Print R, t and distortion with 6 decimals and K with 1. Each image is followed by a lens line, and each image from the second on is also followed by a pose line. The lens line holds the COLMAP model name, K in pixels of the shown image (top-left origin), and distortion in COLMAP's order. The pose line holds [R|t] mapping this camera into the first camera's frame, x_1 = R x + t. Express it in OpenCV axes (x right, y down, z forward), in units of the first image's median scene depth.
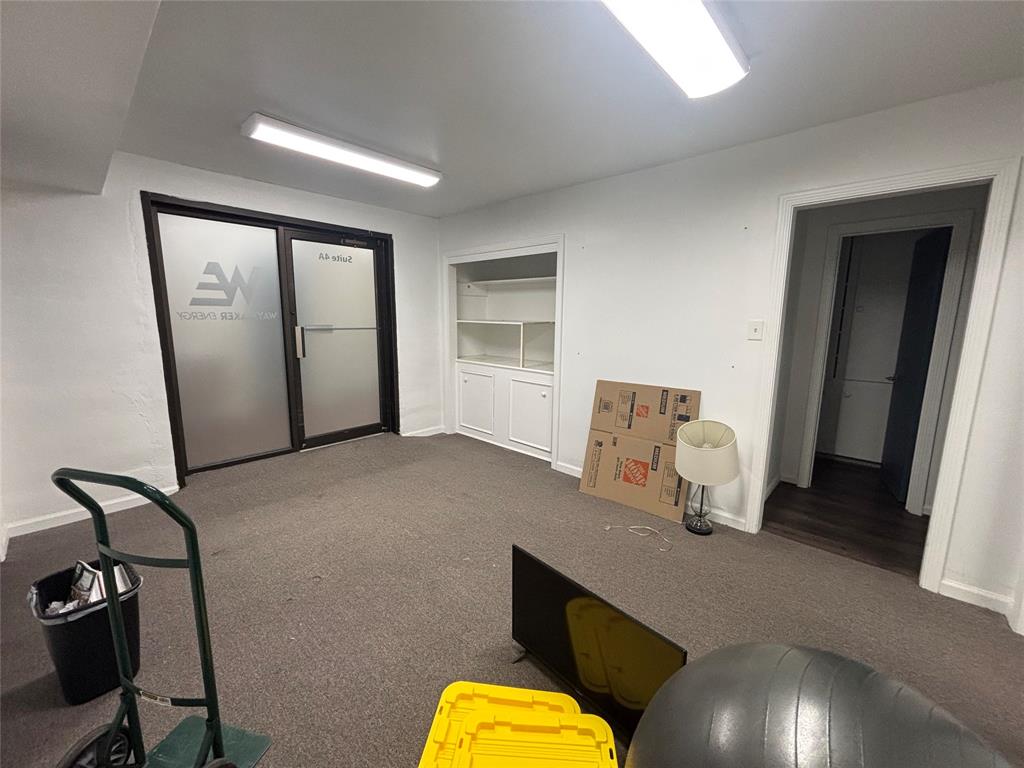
lens RADIAL K [[414.7, 0, 510.8], [0, 414.7, 383.8], [0, 0, 1]] dist [-0.002804, 0.001050]
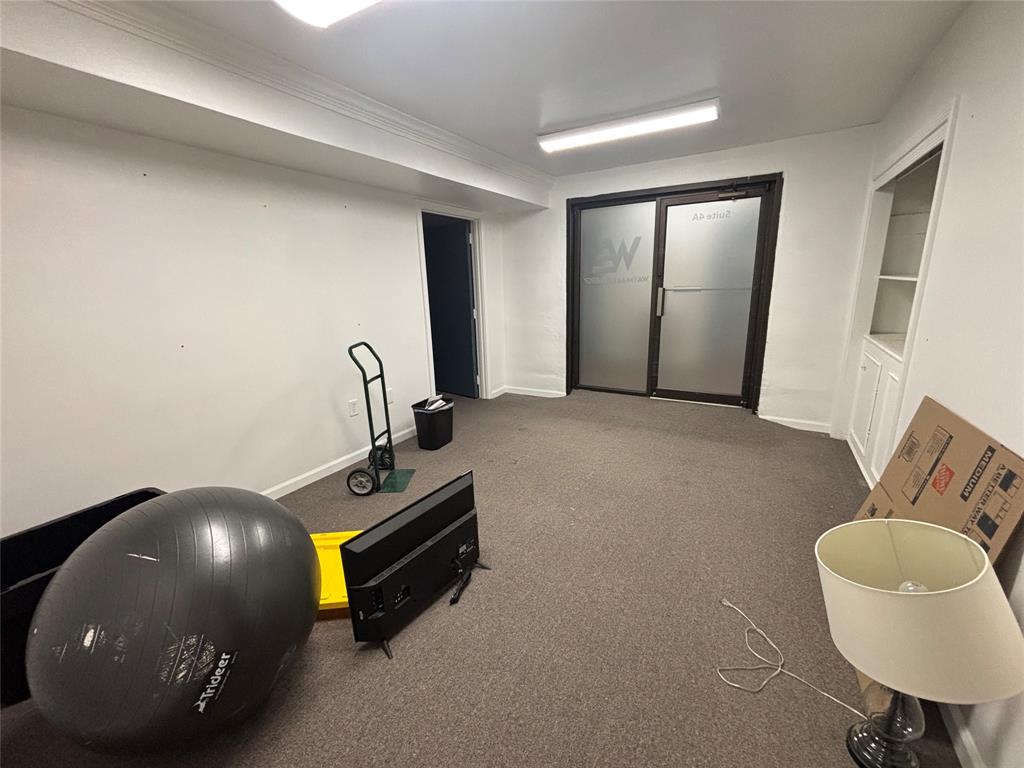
lens RADIAL K [[414.7, 0, 511.9], [0, 414.7, 383.1], [0, 0, 1]] dist [-0.002804, 0.001050]
pose [[0.218858, 0.217994, -0.951094, 0.513582], [-0.126726, 0.972819, 0.193812, -0.052421], [0.967492, 0.078111, 0.240535, 0.359620]]
